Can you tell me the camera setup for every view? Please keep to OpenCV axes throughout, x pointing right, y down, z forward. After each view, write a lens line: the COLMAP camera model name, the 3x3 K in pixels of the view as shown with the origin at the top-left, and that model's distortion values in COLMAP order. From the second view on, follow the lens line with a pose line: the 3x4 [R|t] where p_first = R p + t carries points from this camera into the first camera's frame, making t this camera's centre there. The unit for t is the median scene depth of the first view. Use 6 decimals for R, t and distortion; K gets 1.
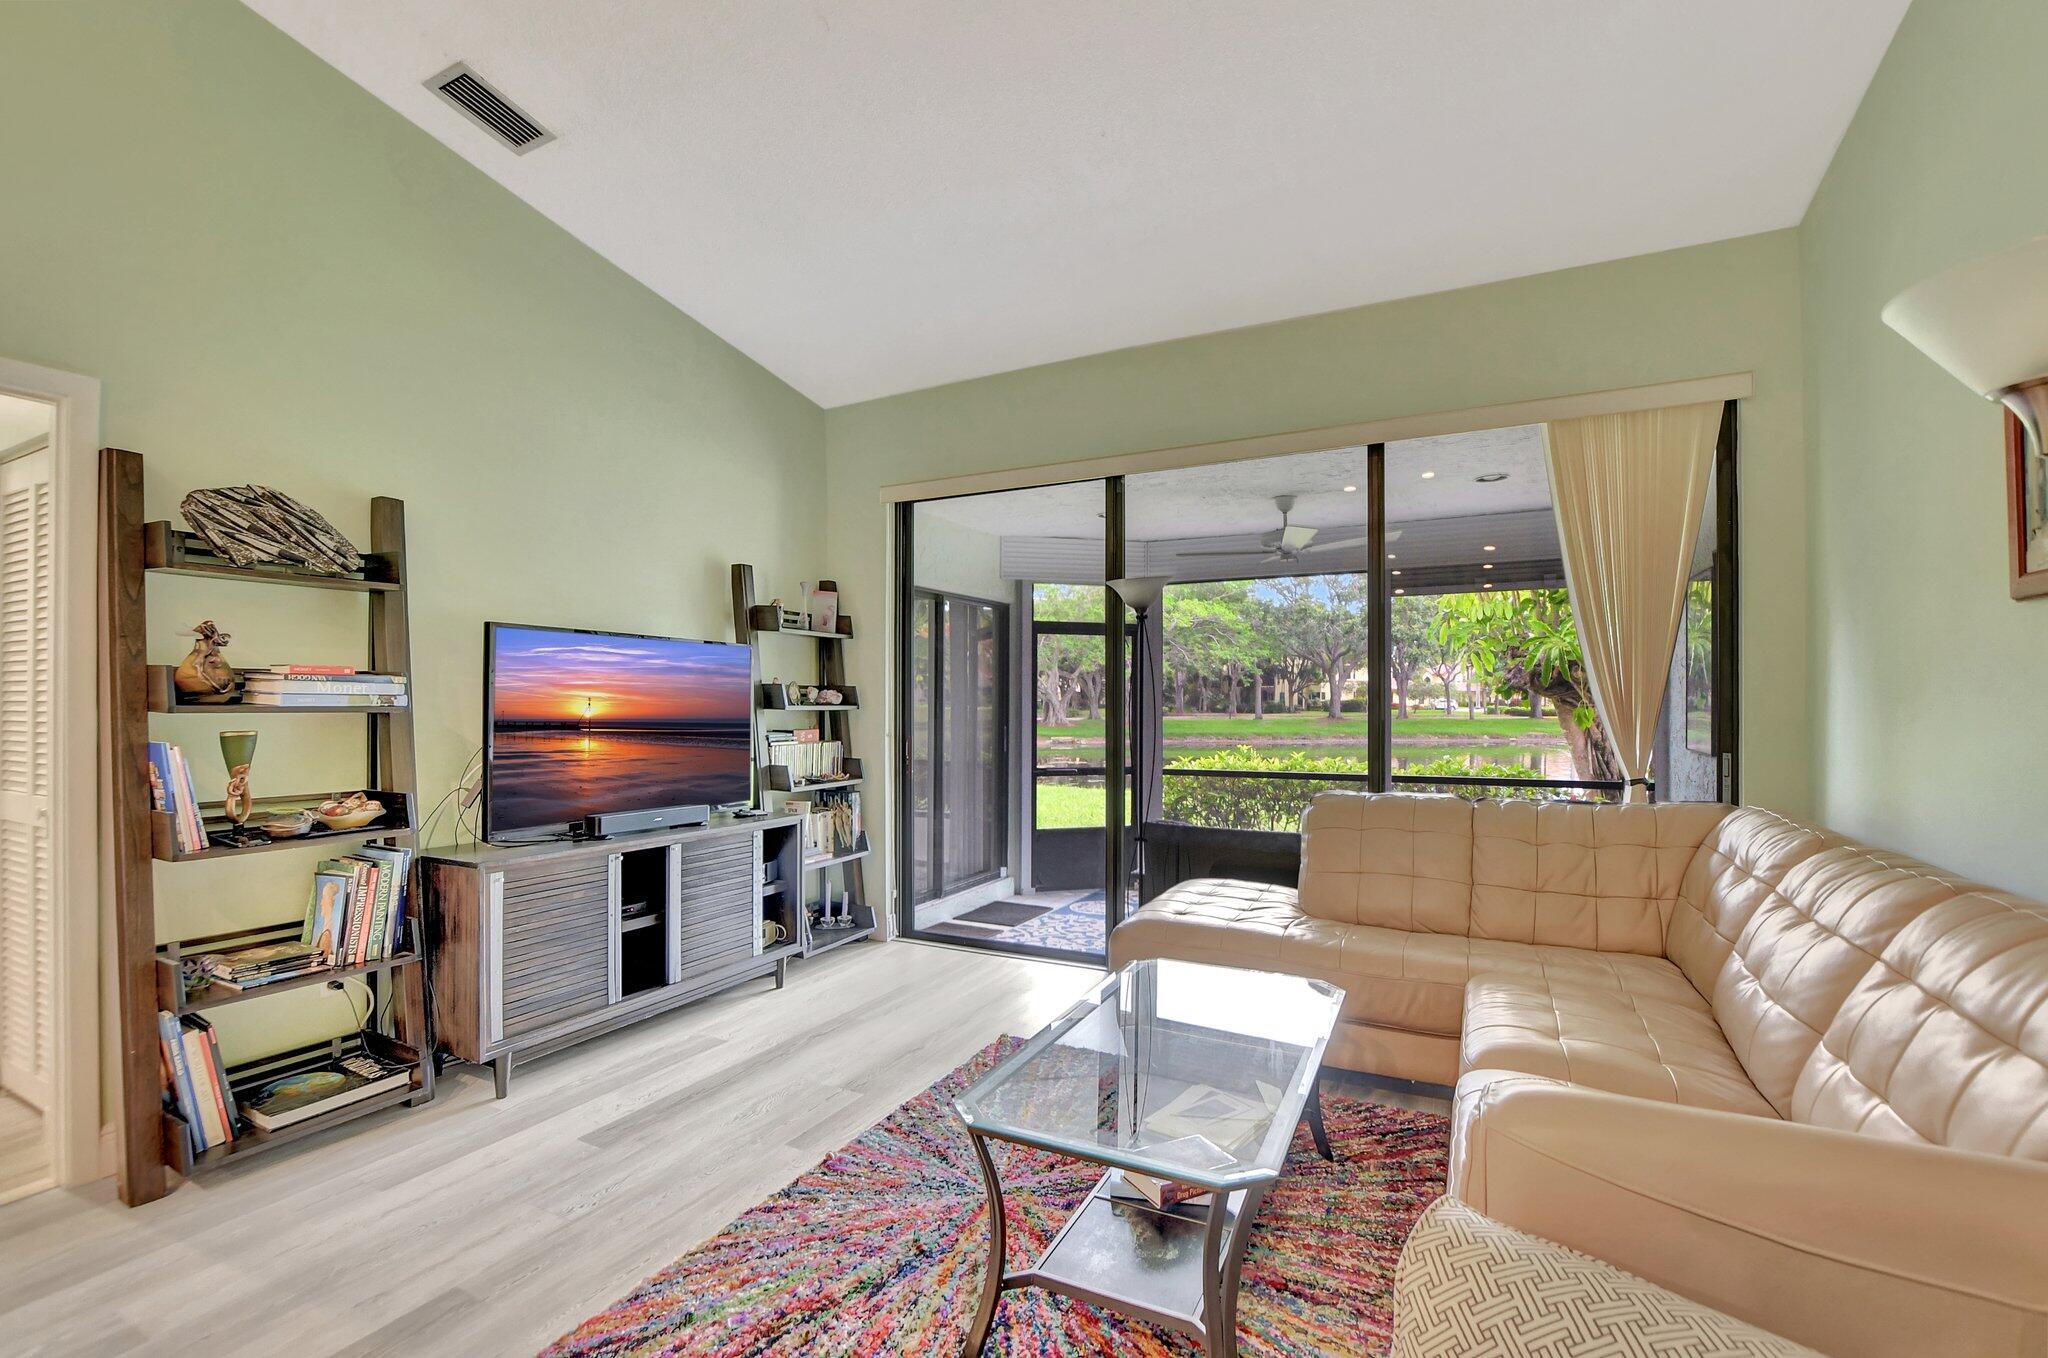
lens RADIAL K [[901.7, 0, 1034.0], [0, 901.7, 703.2], [0, 0, 1]] dist [-0.032136, 0.000626]
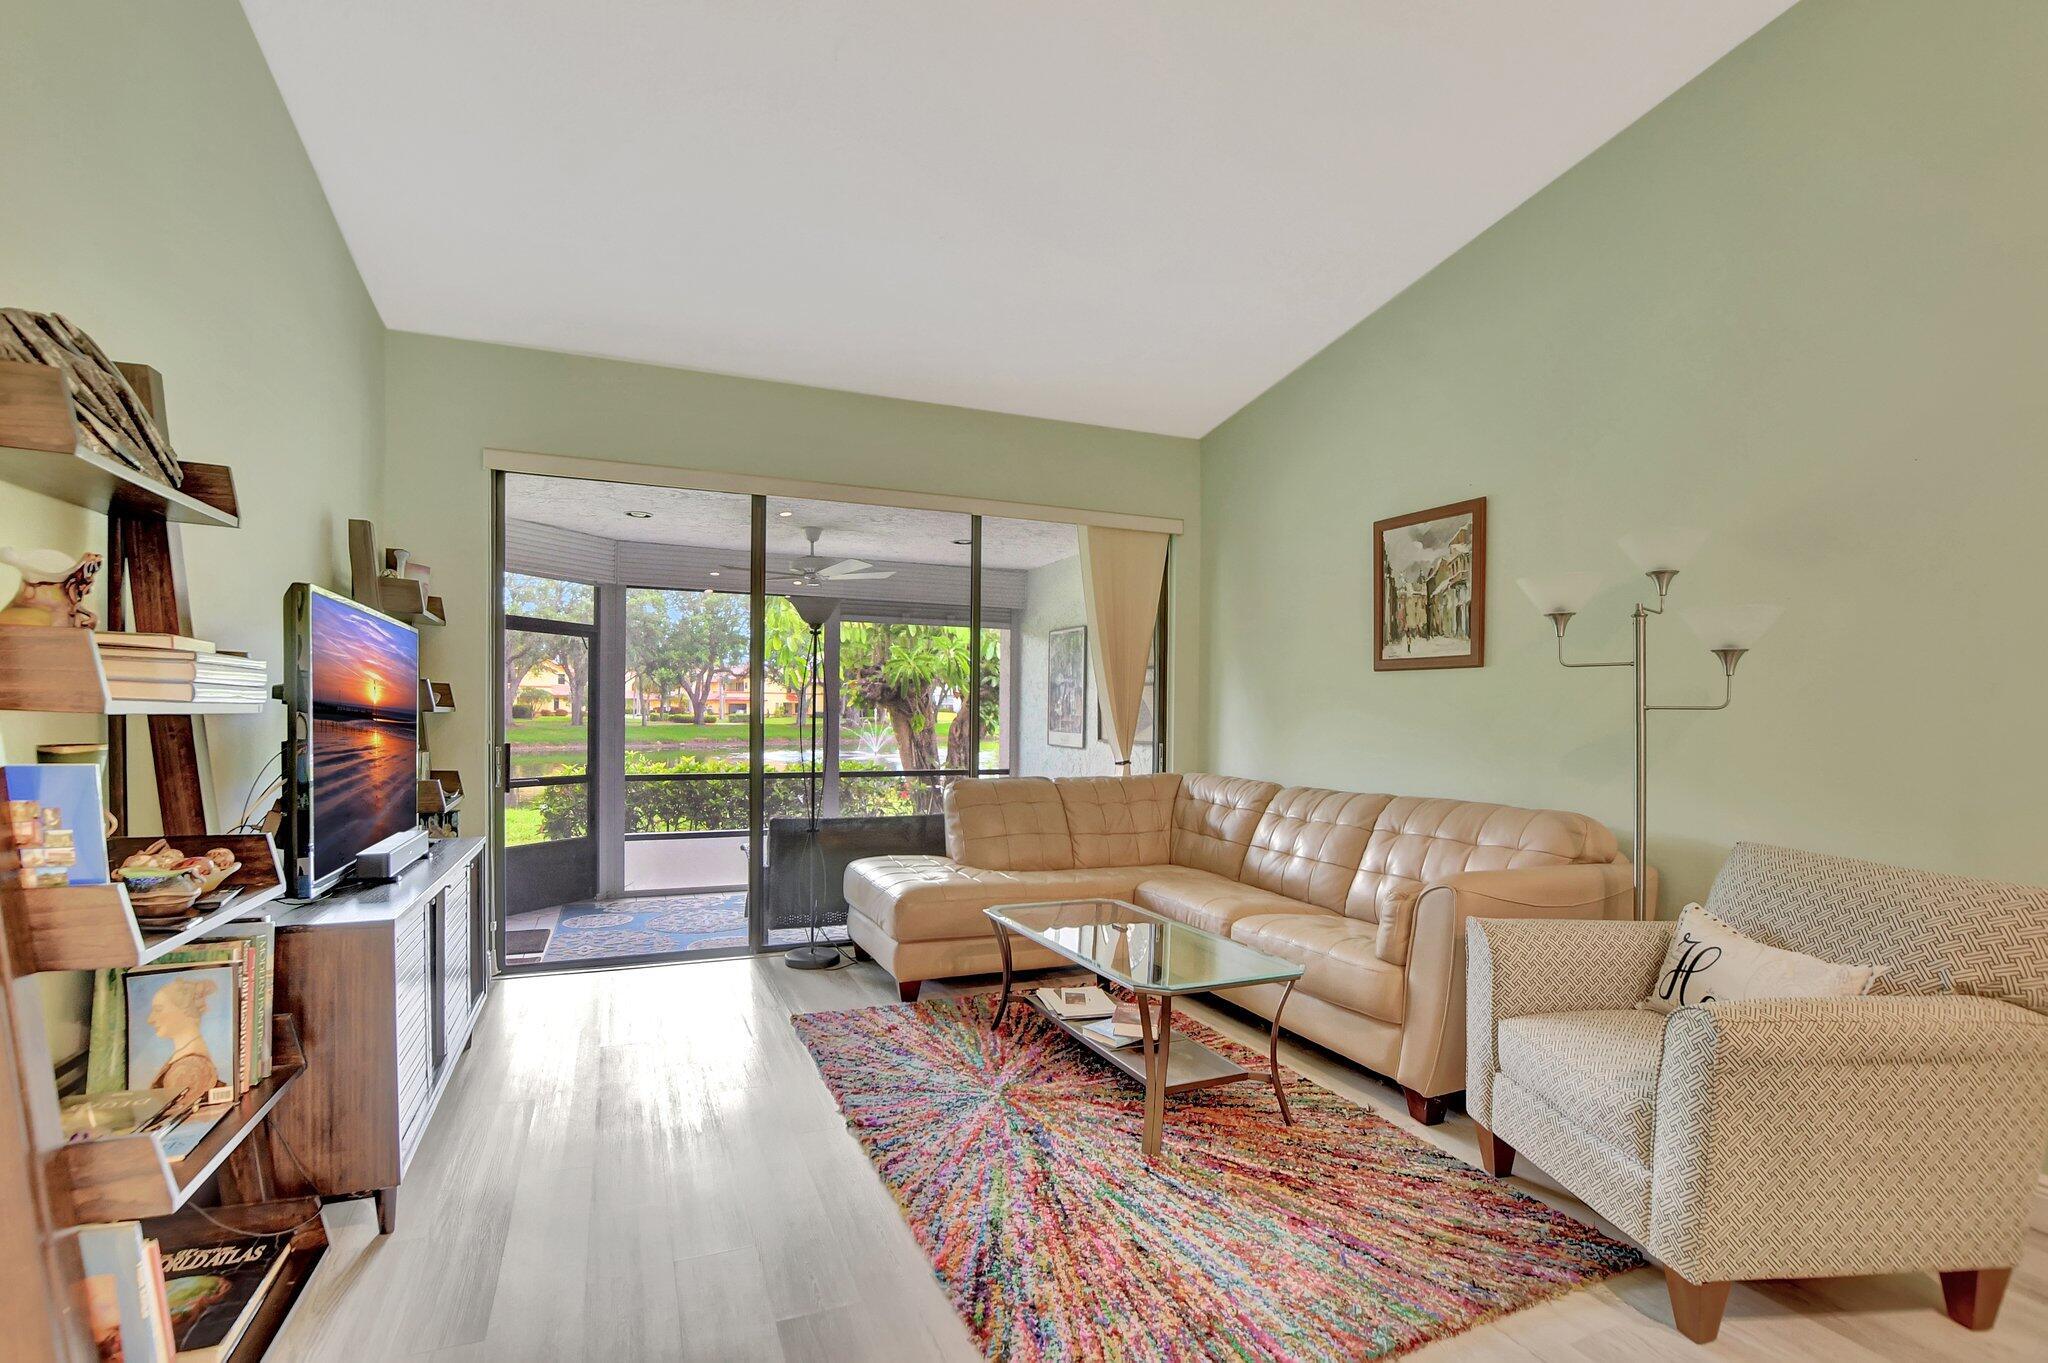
lens RADIAL K [[901.7, 0, 984.5], [0, 901.7, 734.3], [0, 0, 1]] dist [-0.032136, 0.000626]
pose [[0.663033, -0.007100, 0.748556, -0.299146], [-0.013316, 0.999685, 0.021277, 0.002179], [-0.748471, -0.024075, 0.662730, 0.051342]]
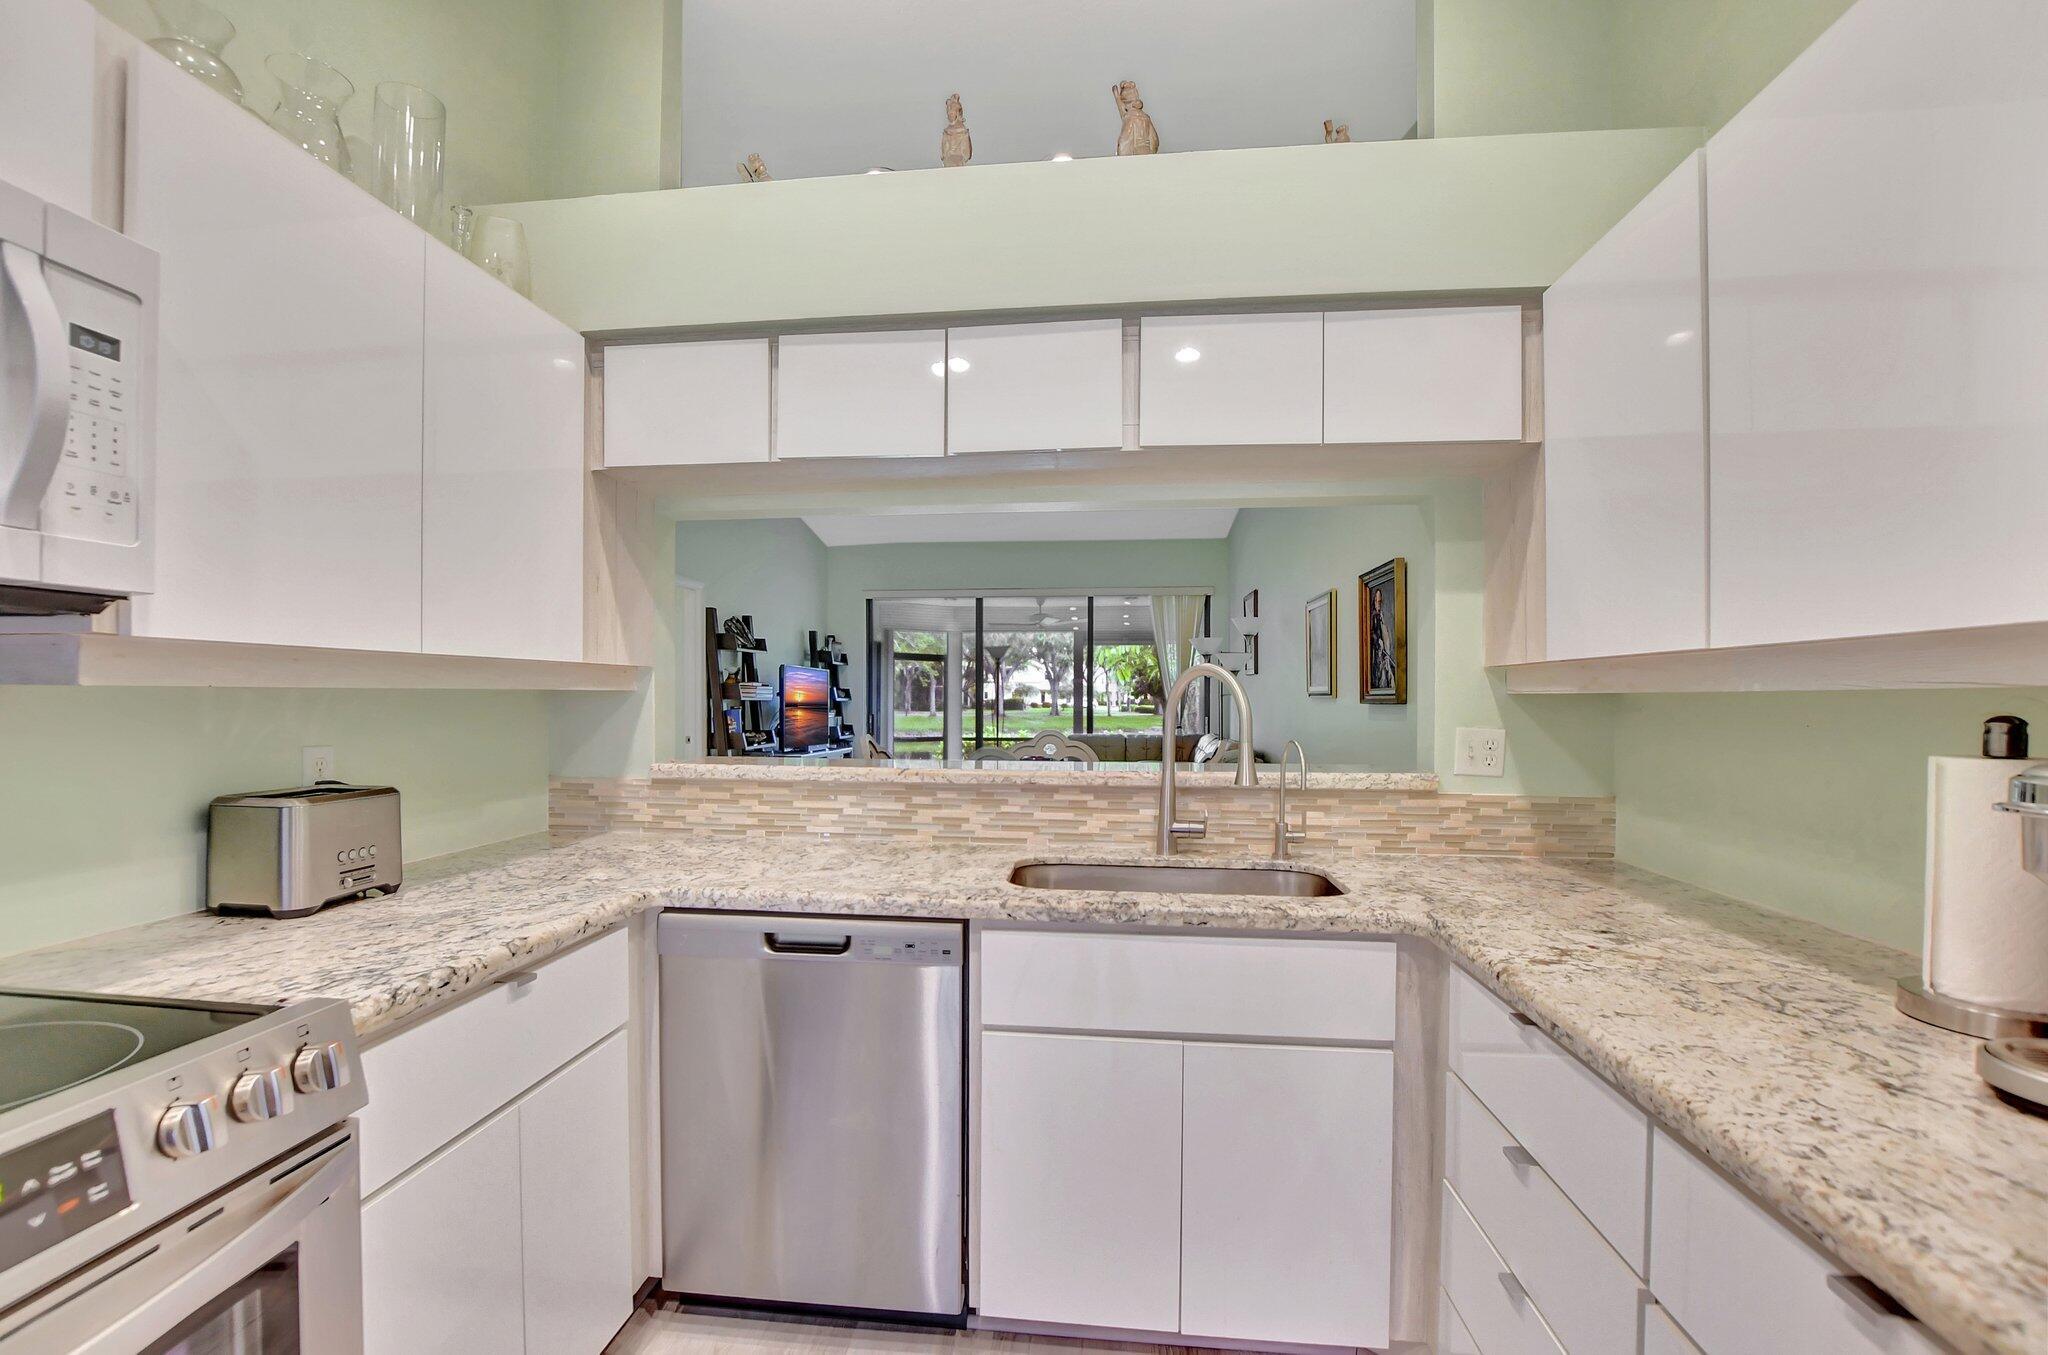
lens RADIAL K [[901.7, 0, 1003.2], [0, 901.7, 709.3], [0, 0, 1]] dist [-0.032136, 0.000626]
pose [[0.942946, 0.003942, 0.332921, -0.337946], [-0.007136, 0.999939, 0.008372, 0.004661], [-0.332868, -0.010270, 0.942917, -0.641661]]
